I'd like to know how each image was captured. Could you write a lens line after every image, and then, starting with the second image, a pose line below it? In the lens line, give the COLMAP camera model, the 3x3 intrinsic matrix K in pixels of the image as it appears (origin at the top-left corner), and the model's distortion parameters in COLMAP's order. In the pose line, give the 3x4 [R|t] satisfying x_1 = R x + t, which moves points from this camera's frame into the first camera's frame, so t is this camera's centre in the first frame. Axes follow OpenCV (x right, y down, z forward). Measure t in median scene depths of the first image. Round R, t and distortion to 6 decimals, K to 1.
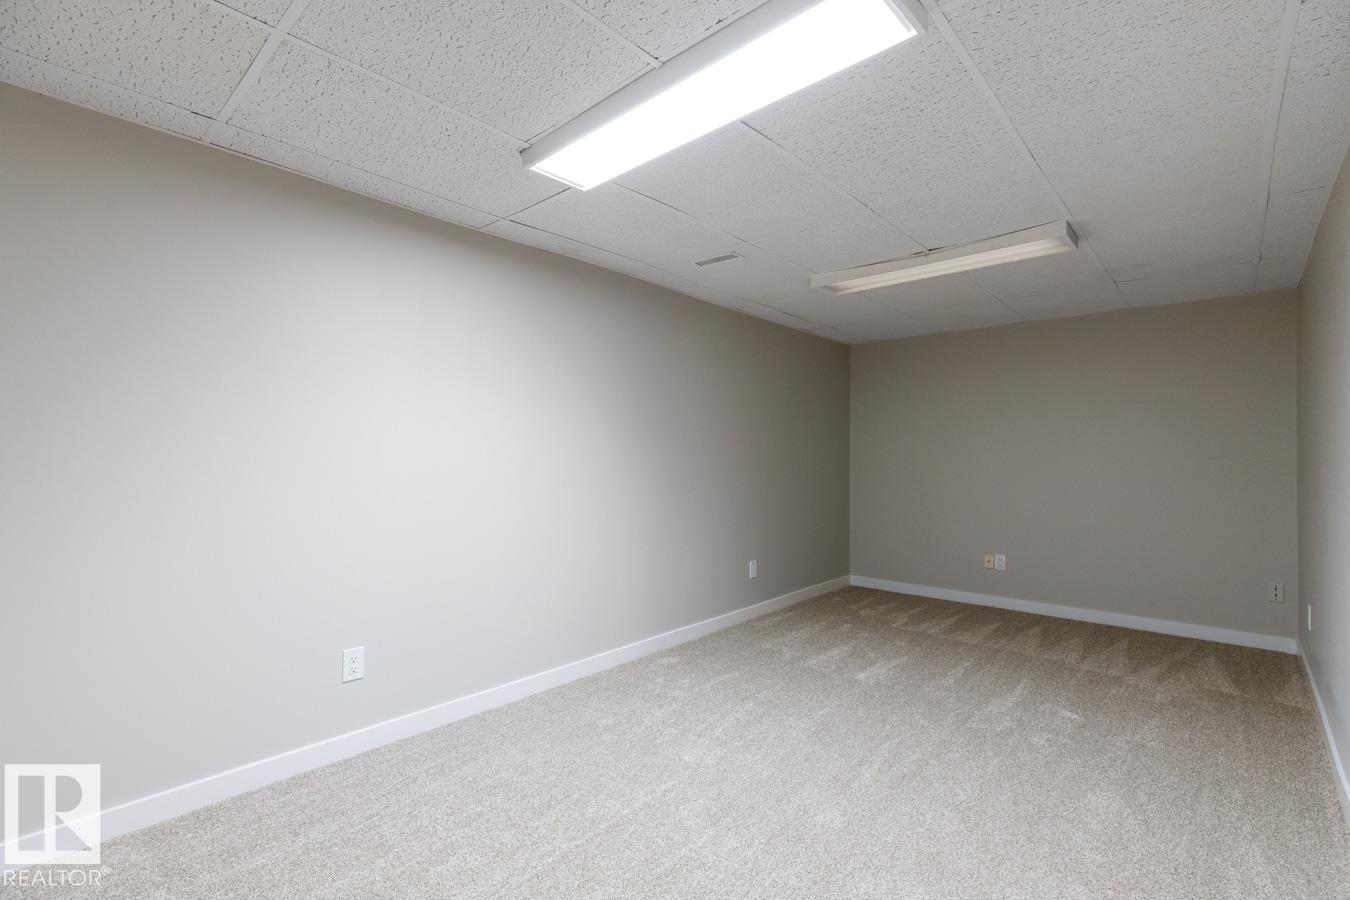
lens RADIAL K [[607.6, 0, 669.4], [0, 607.6, 443.2], [0, 0, 1]] dist [0.006908, -0.000349]
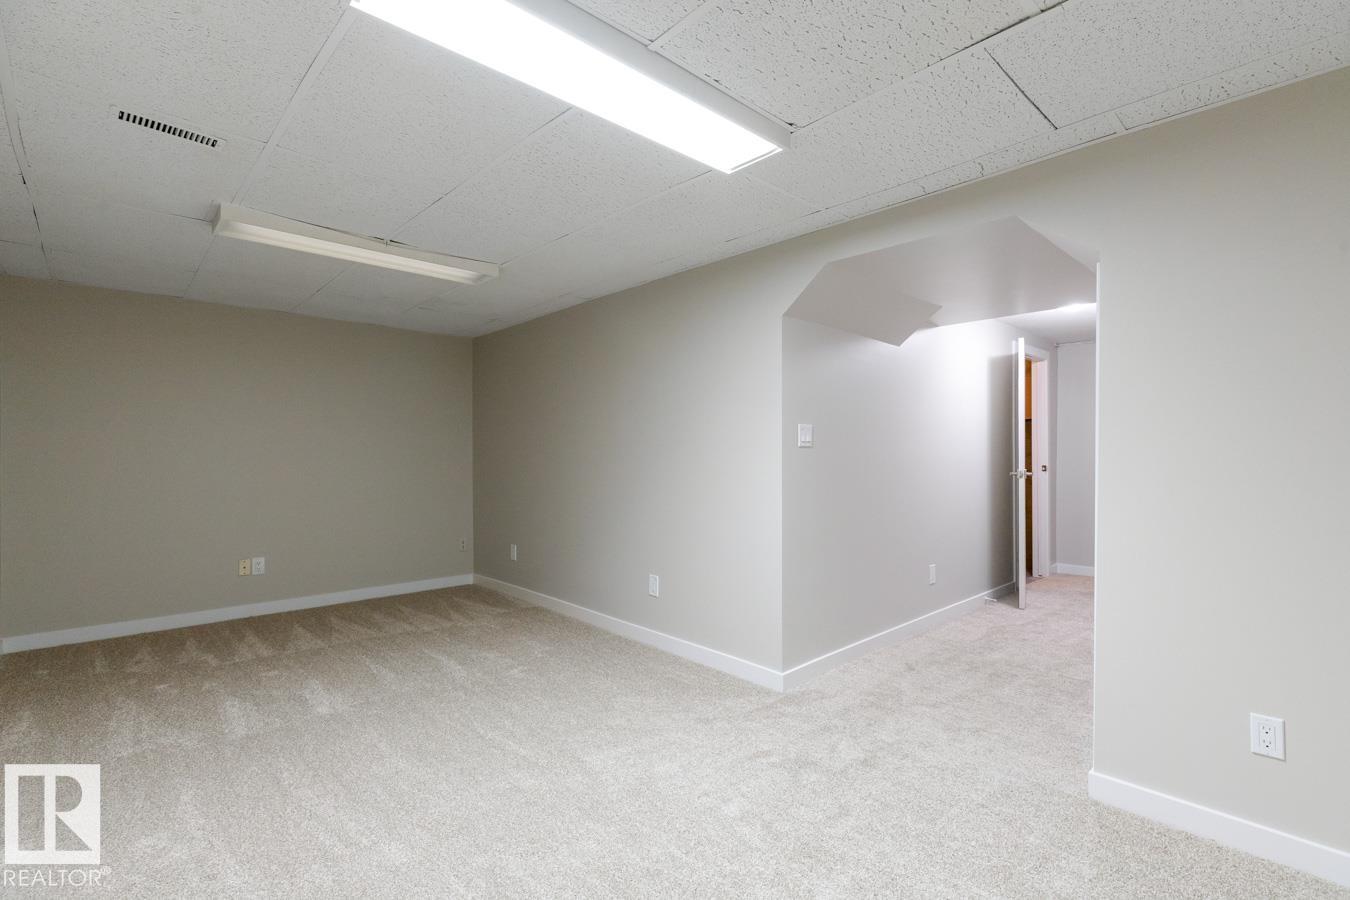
lens RADIAL K [[618.5, 0, 675.0], [0, 618.5, 450.0], [0, 0, 1]] dist [0.000871, 0.000229]
pose [[0.078273, 0.001719, 0.996930, -0.443802], [-0.024650, 0.999696, 0.000212, 0.005279], [-0.996627, -0.024591, 0.078291, 0.391690]]
